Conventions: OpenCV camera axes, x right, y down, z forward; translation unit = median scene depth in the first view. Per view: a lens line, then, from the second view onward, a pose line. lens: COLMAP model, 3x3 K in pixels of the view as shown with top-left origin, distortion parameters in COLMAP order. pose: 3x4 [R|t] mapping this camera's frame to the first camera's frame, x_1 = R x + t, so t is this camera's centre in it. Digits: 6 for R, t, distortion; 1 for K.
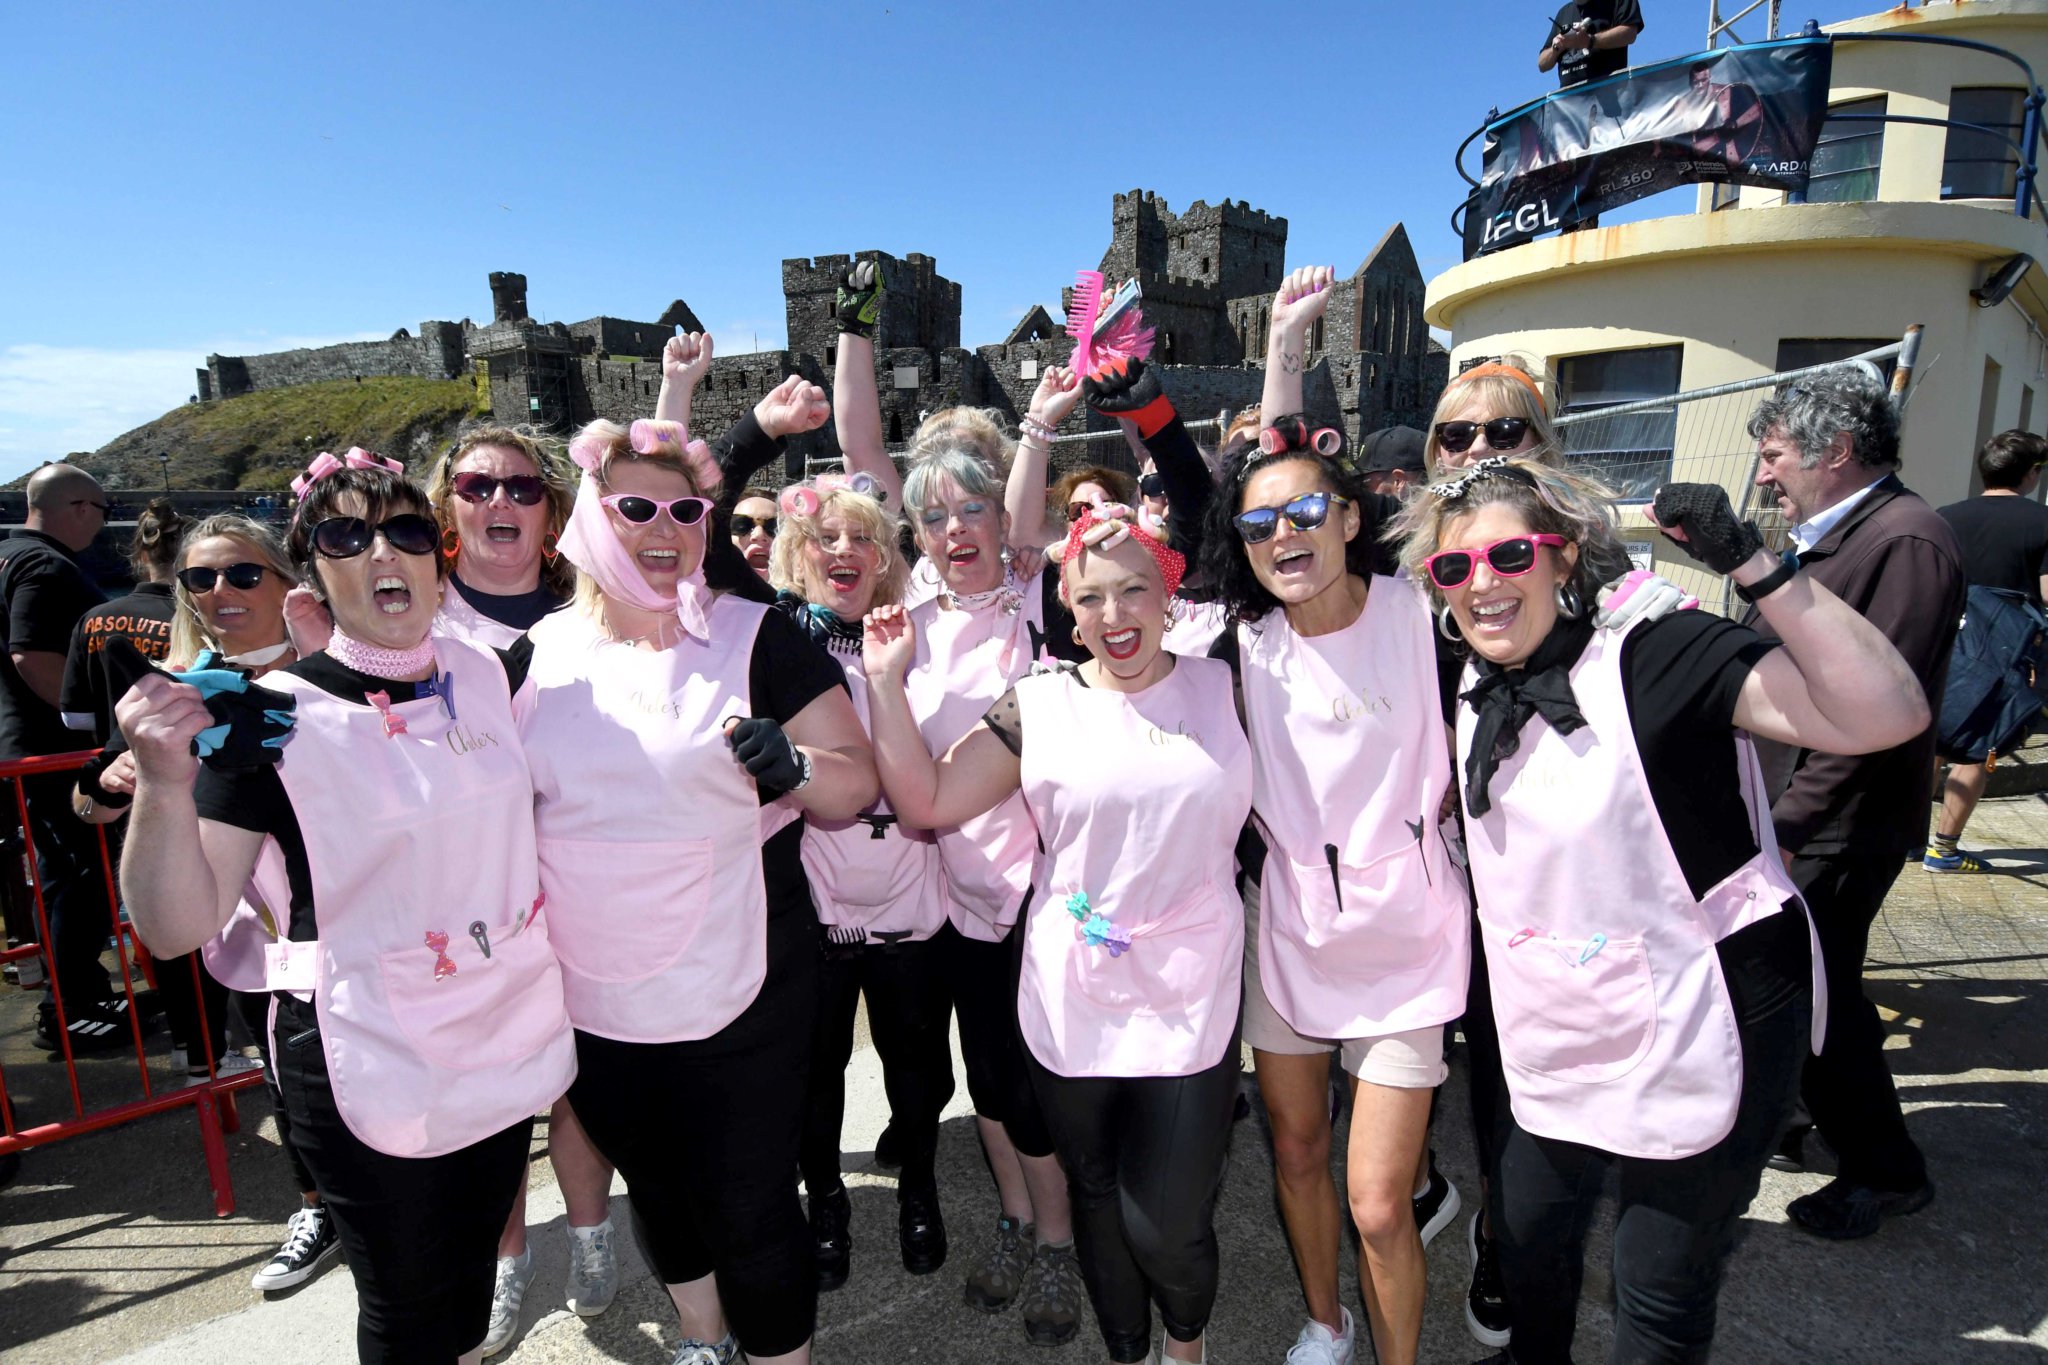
lens RADIAL K [[1055.6, 0, 1028.4], [0, 1055.6, 711.2], [0, 0, 1]] dist [0.058629, -0.066577]
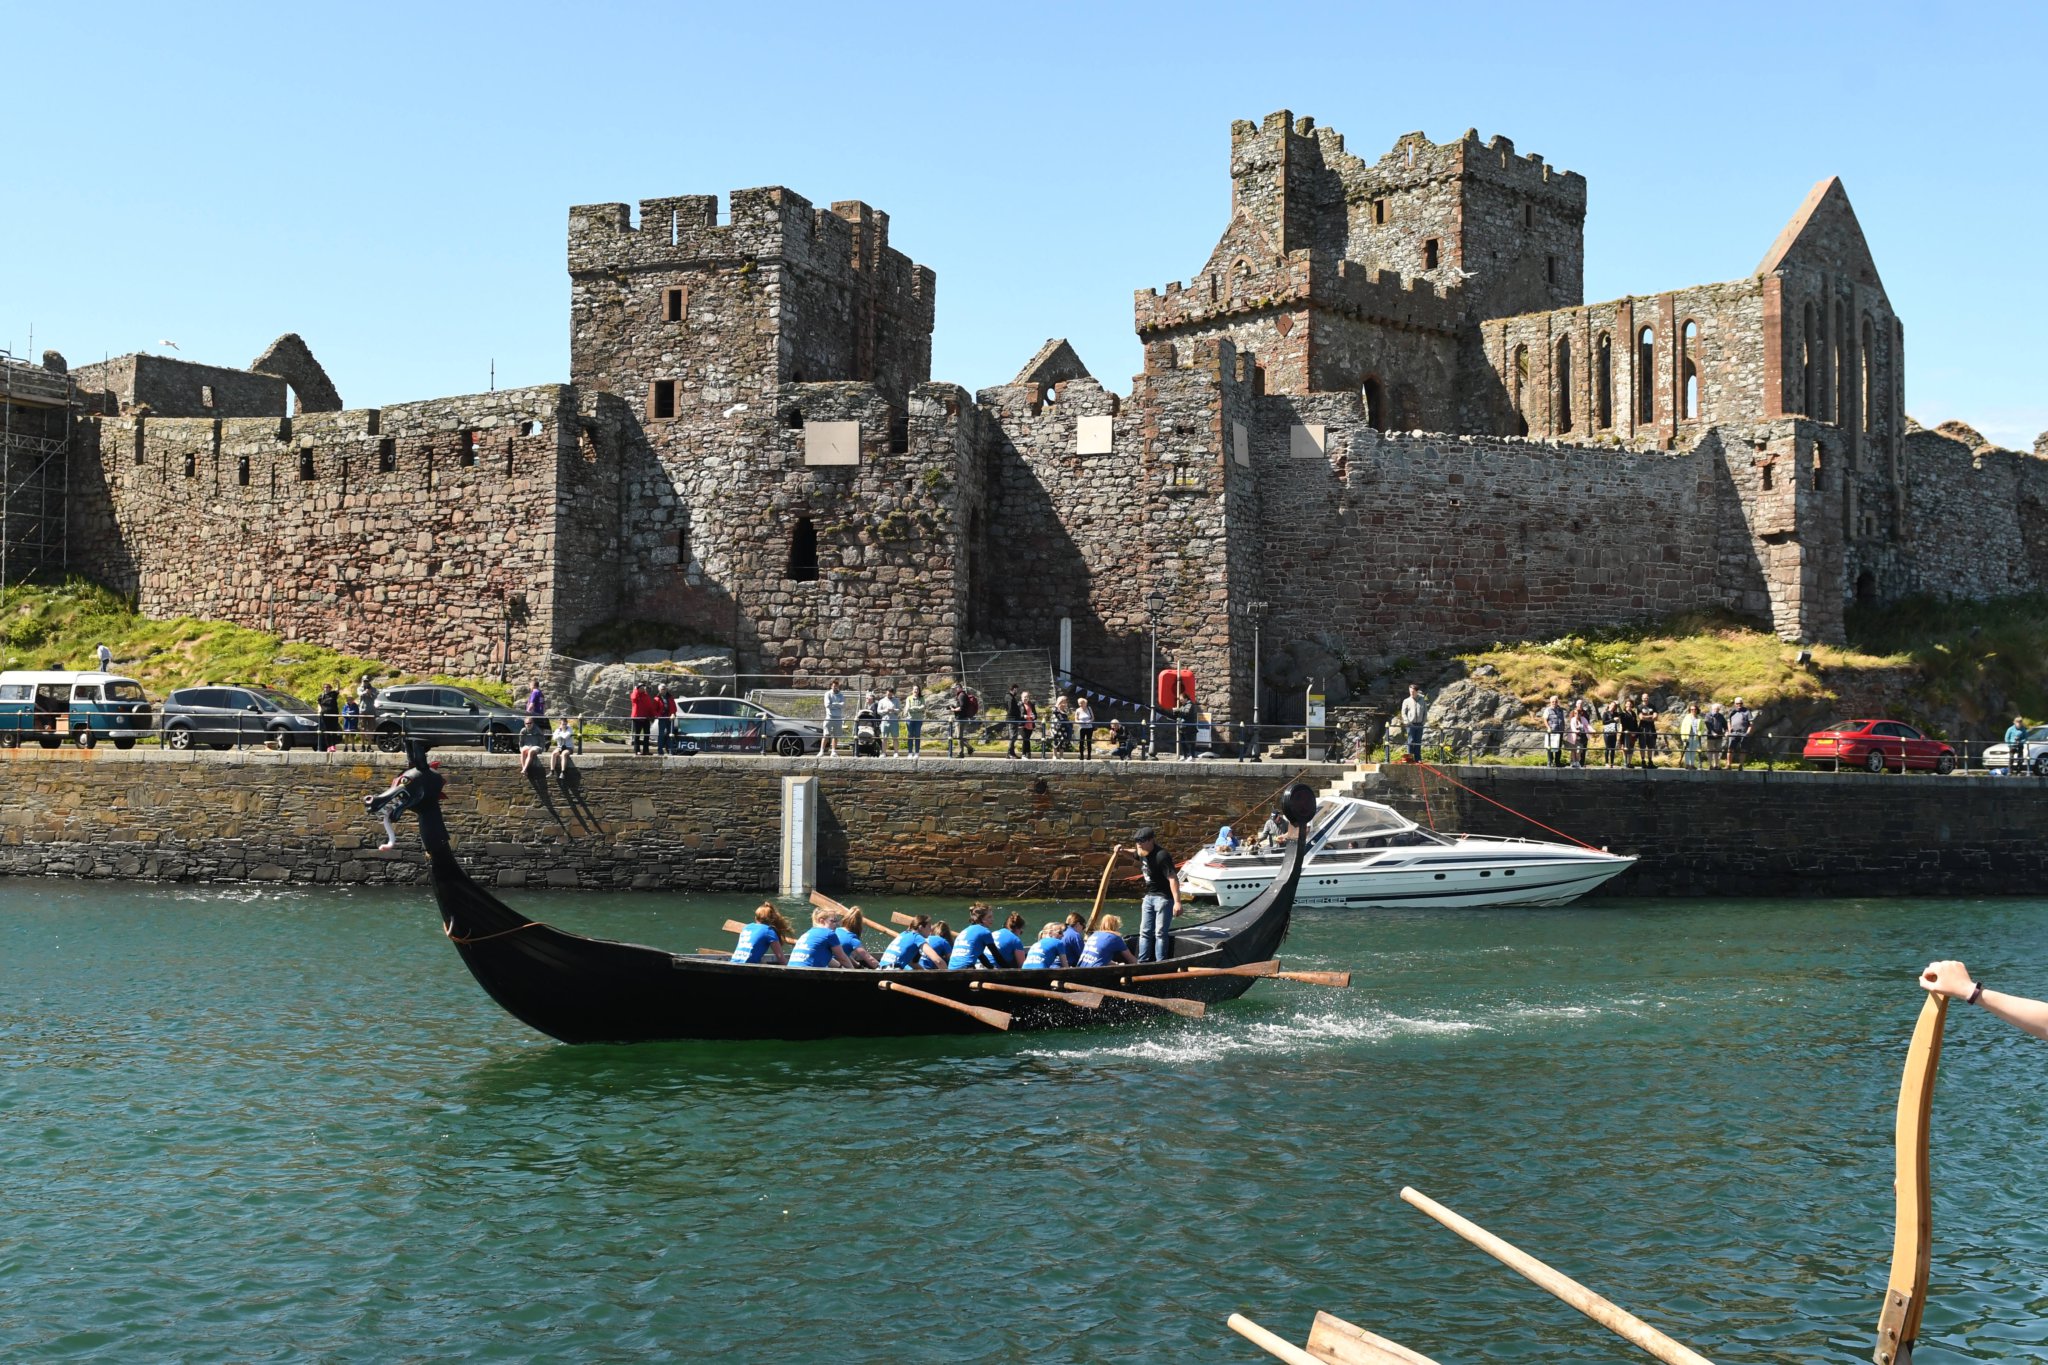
lens RADIAL K [[2227.1, 0, 1024.0], [0, 2227.1, 682.5], [0, 0, 1]] dist [-0.038099, -0.013497]
pose [[0.998979, 0.012281, 0.043487, -0.062588], [-0.001554, 0.971129, -0.238549, 0.010361], [-0.045161, 0.238238, 0.970156, 0.083357]]
